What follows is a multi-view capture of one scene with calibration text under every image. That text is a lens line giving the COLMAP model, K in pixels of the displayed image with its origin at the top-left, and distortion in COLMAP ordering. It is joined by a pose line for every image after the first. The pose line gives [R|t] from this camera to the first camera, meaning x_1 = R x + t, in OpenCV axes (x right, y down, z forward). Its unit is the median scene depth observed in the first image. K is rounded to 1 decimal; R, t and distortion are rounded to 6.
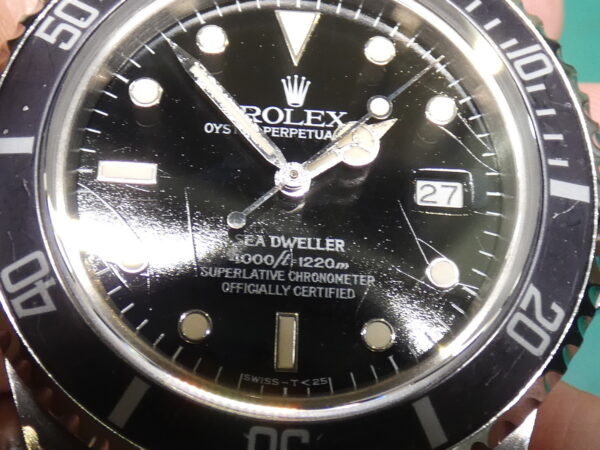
lens RADIAL K [[1074.5, 0, 300.0], [0, 1074.5, 225.0], [0, 0, 1]] dist [0.002559, 0.137056]
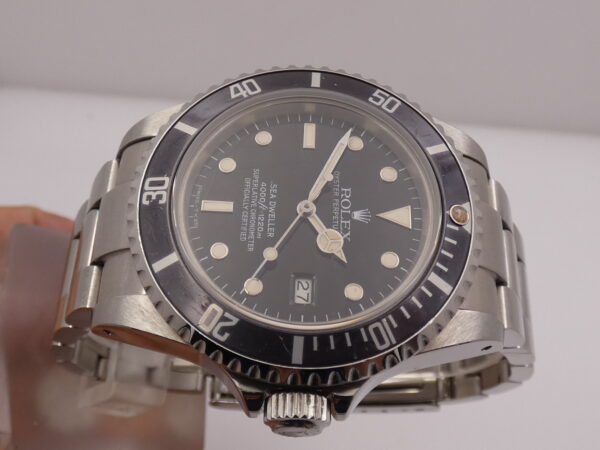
lens RADIAL K [[755.7, 0, 300.0], [0, 755.7, 225.0], [0, 0, 1]] dist [-0.012052, 0.015349]
pose [[-0.004976, 0.860646, -0.509180, 0.684068], [-0.962991, 0.133096, 0.234379, -0.336265], [0.269487, 0.491502, 0.828132, -0.060065]]
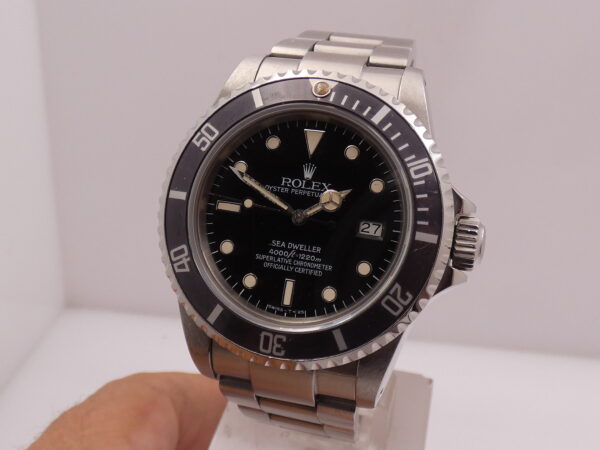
lens RADIAL K [[755.7, 0, 300.0], [0, 755.7, 225.0], [0, 0, 1]] dist [-0.012052, 0.015349]
pose [[0.947754, 0.104601, -0.301365, 0.457486], [-0.034390, 0.972709, 0.229464, -0.380077], [0.317143, -0.207111, 0.925486, -0.407827]]
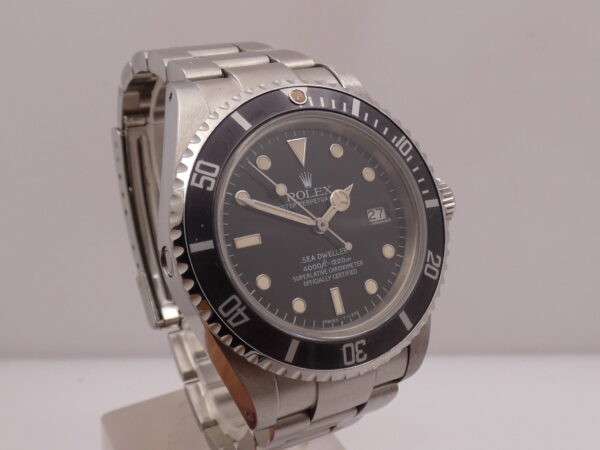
lens RADIAL K [[755.7, 0, 300.0], [0, 755.7, 225.0], [0, 0, 1]] dist [-0.012052, 0.015349]
pose [[0.905793, -0.229454, 0.356215, -0.583671], [0.147545, 0.958873, 0.242472, -0.418358], [-0.397201, -0.167072, 0.902396, -0.336964]]
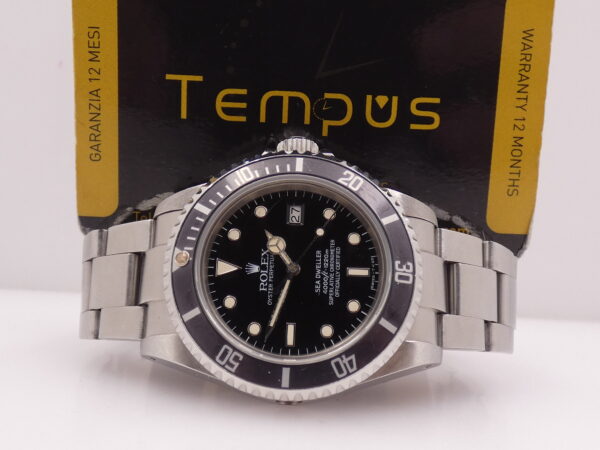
lens RADIAL K [[755.7, 0, 300.0], [0, 755.7, 225.0], [0, 0, 1]] dist [-0.012052, 0.015349]
pose [[0.004553, -0.965854, 0.259047, -0.370148], [0.945888, 0.088212, 0.312272, -0.596668], [-0.324460, 0.243608, 0.913992, -0.651935]]
